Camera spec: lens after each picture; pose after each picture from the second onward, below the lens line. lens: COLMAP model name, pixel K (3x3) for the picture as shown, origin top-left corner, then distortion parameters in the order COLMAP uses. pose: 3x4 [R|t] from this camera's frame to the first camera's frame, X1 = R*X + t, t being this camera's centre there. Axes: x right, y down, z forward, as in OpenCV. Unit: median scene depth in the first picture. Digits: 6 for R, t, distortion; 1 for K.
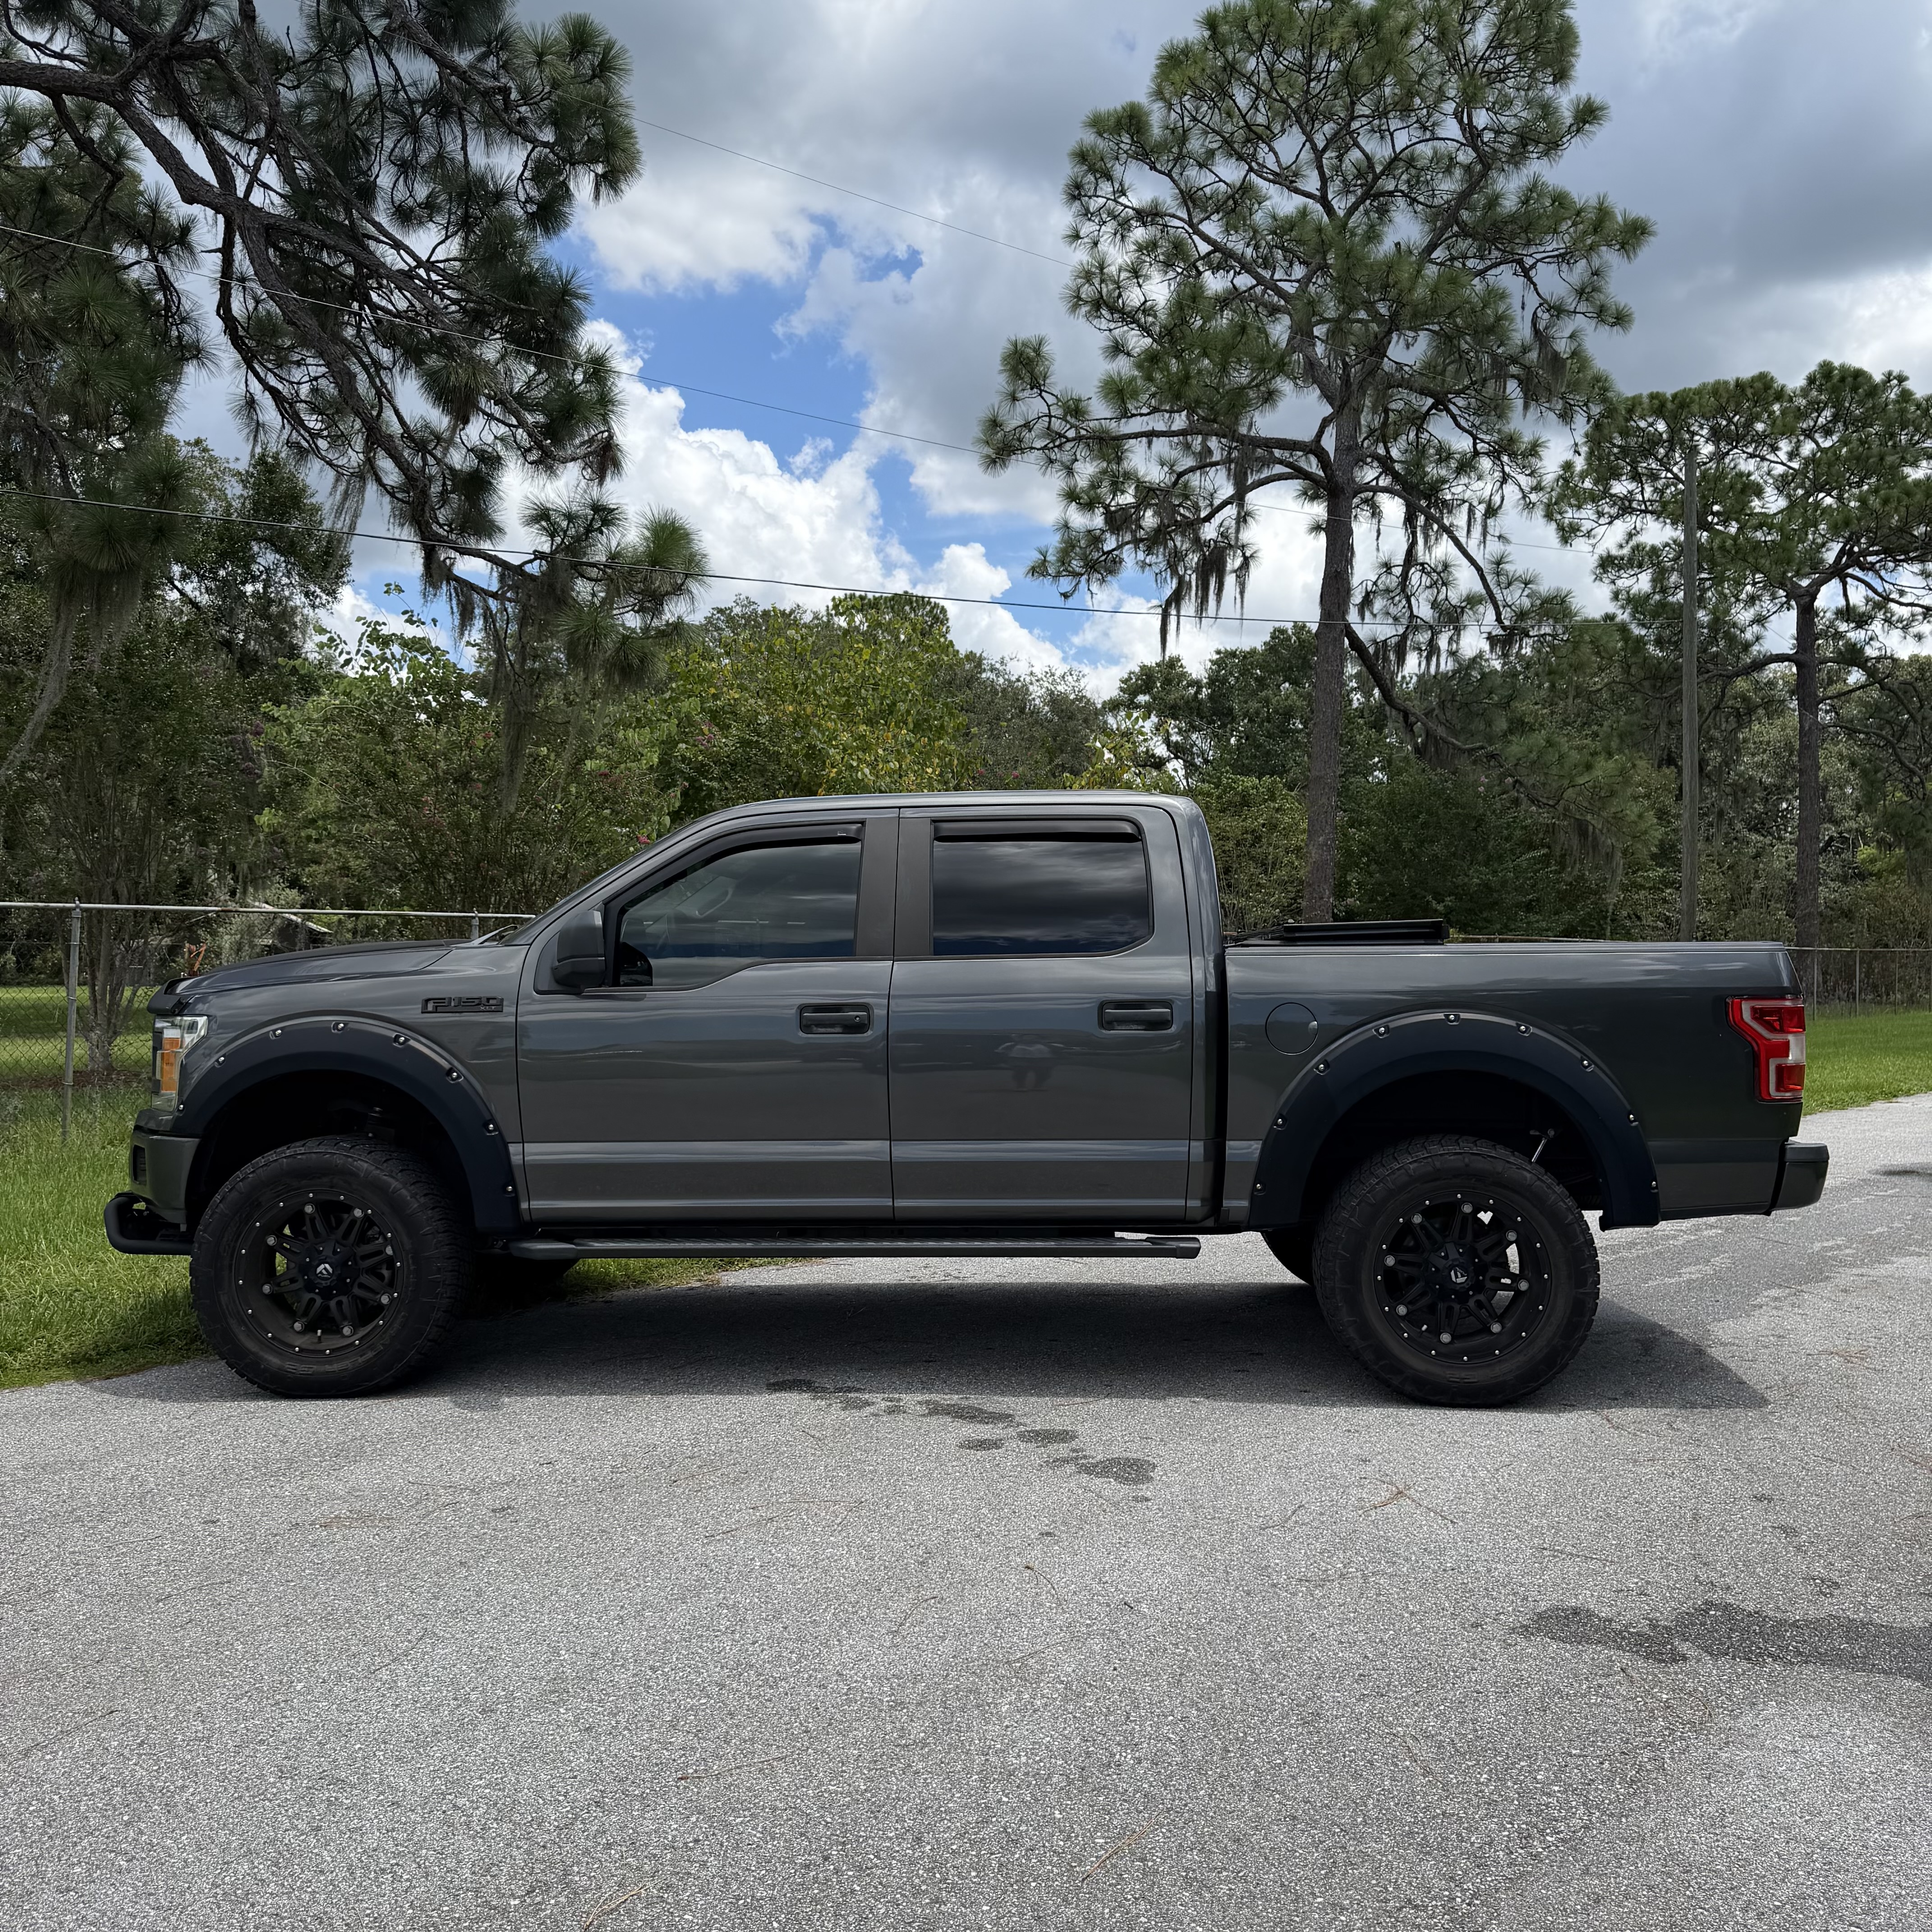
lens RADIAL K [[1807.3, 0, 972.8], [0, 1807.3, 969.3], [0, 0, 1]] dist [-0.004002, 0.000000]
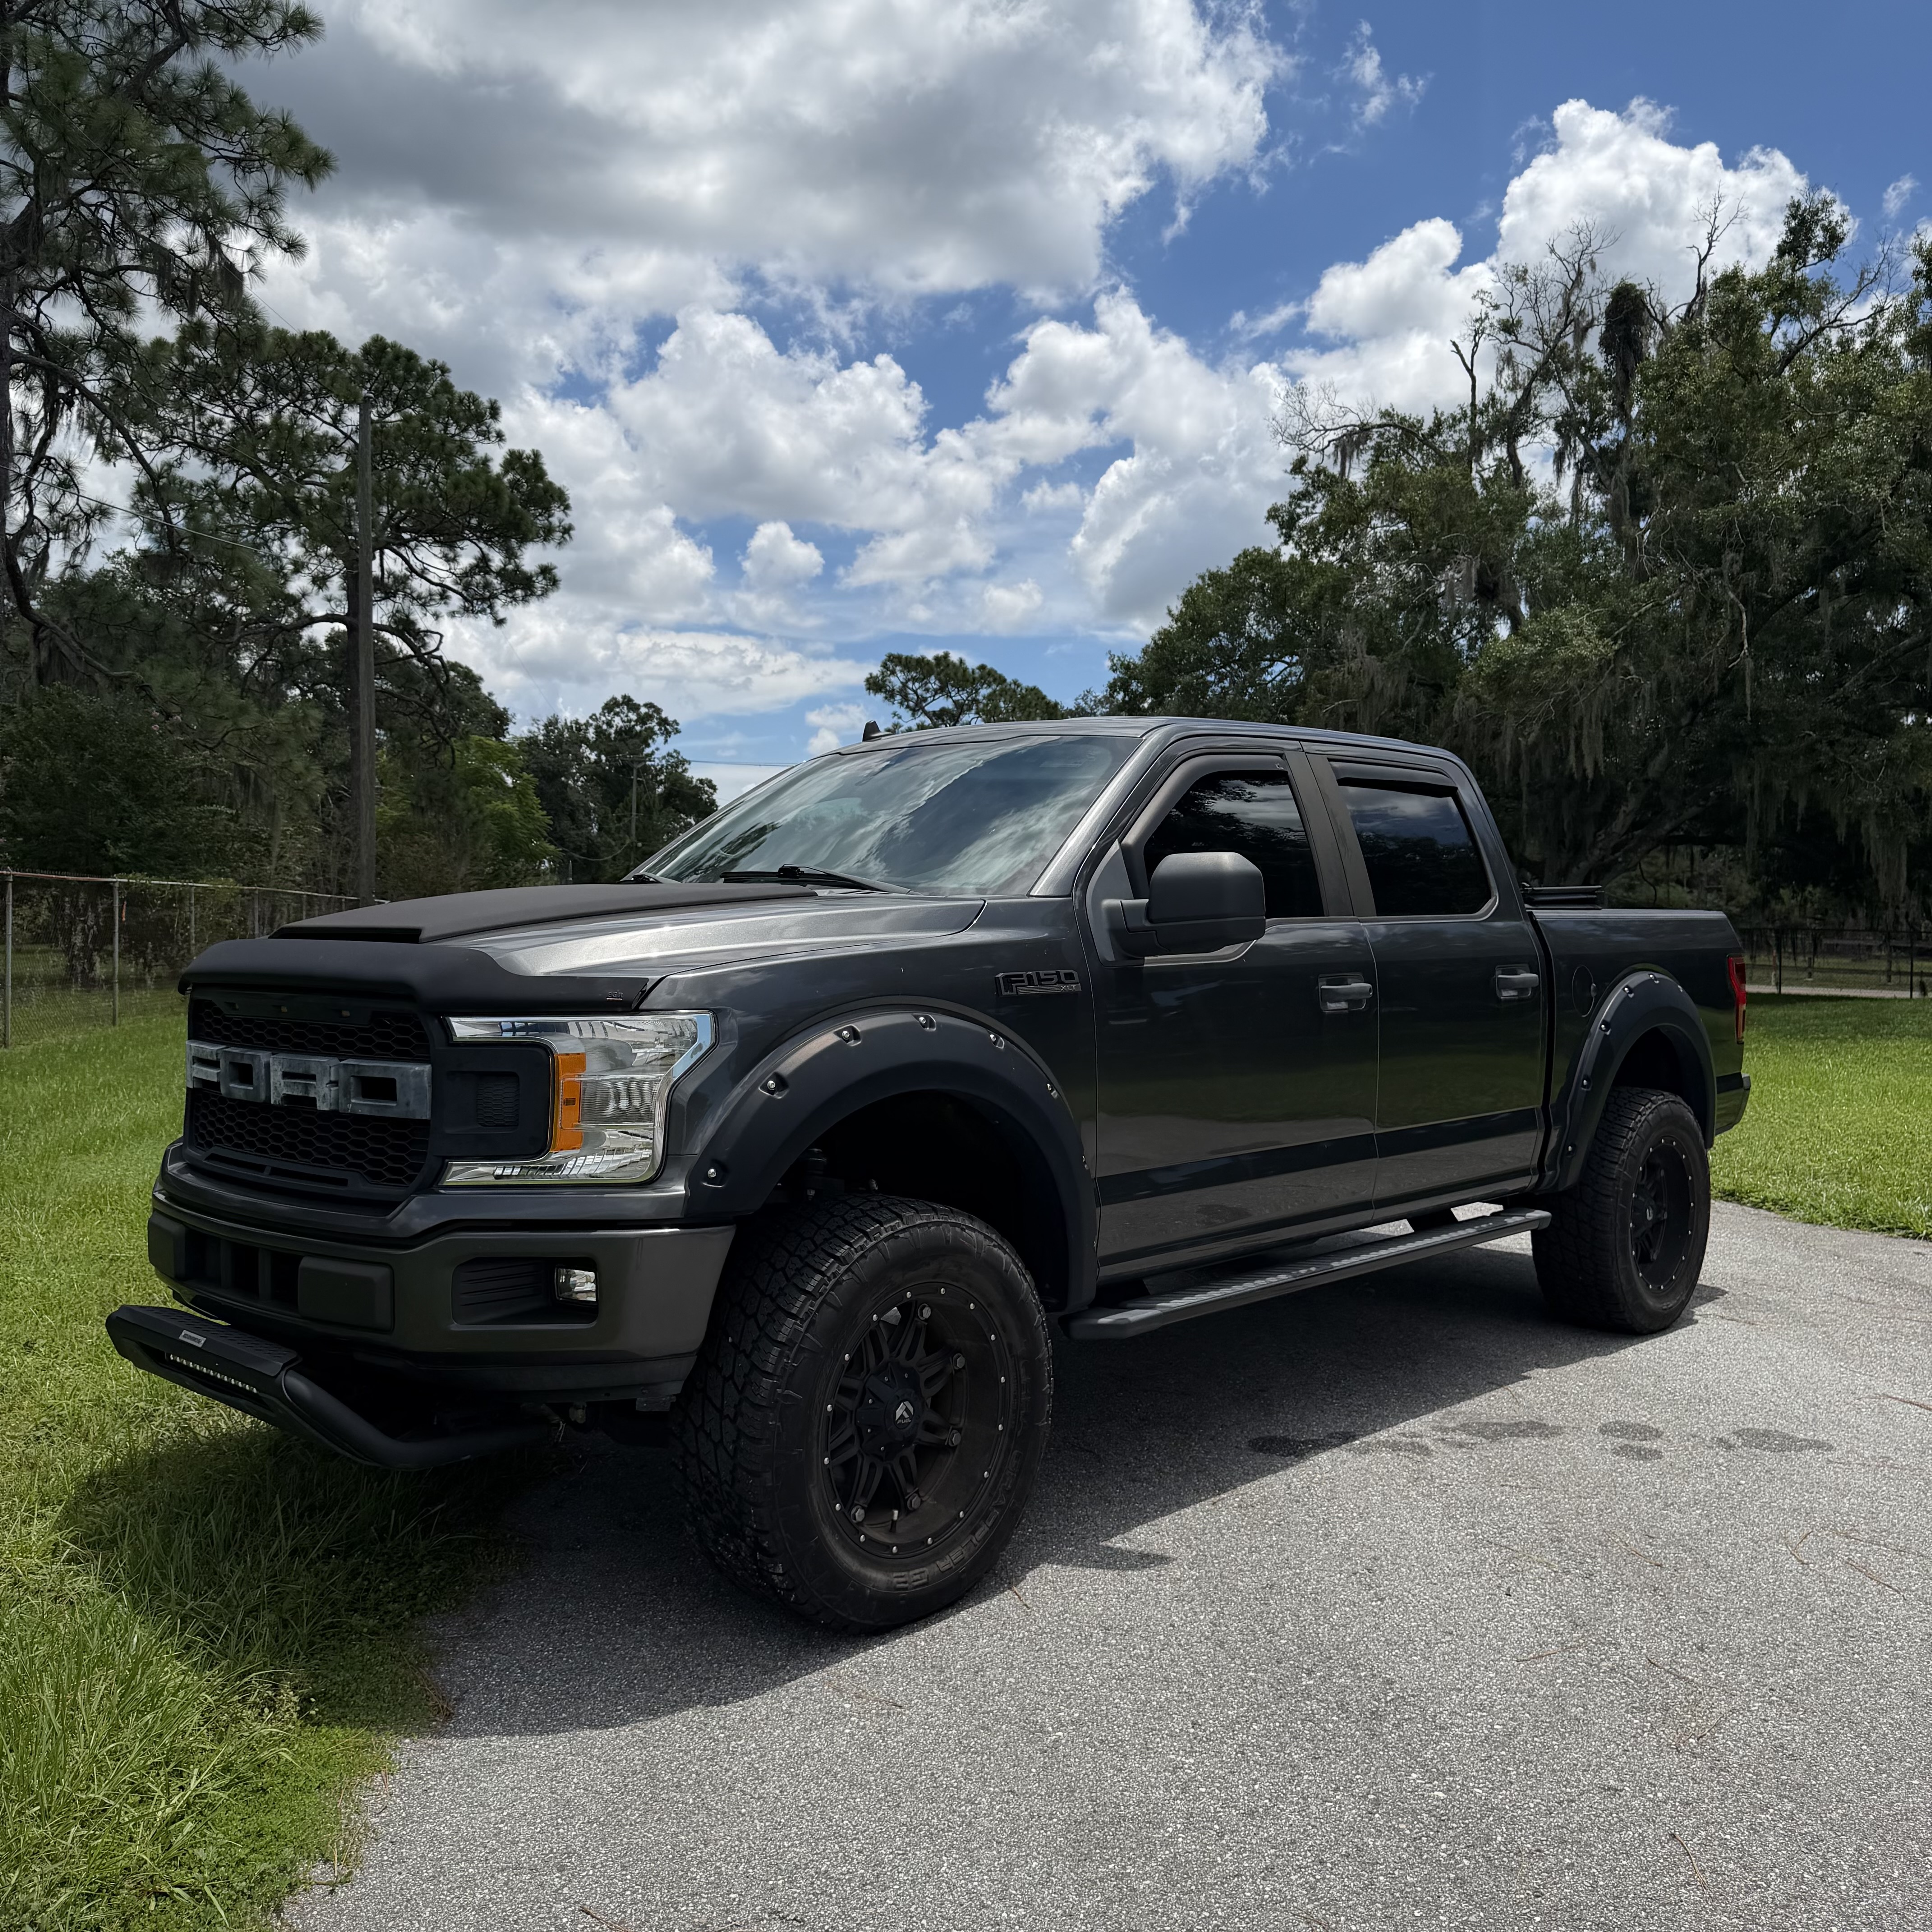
lens RADIAL K [[1807.3, 0, 960.9], [0, 1807.3, 961.6], [0, 0, 1]] dist [-0.004002, 0.000000]
pose [[0.642189, -0.008823, 0.766496, -0.302341], [-0.008129, 0.999799, 0.018319, -0.002024], [-0.766503, -0.017996, 0.641988, 0.210657]]
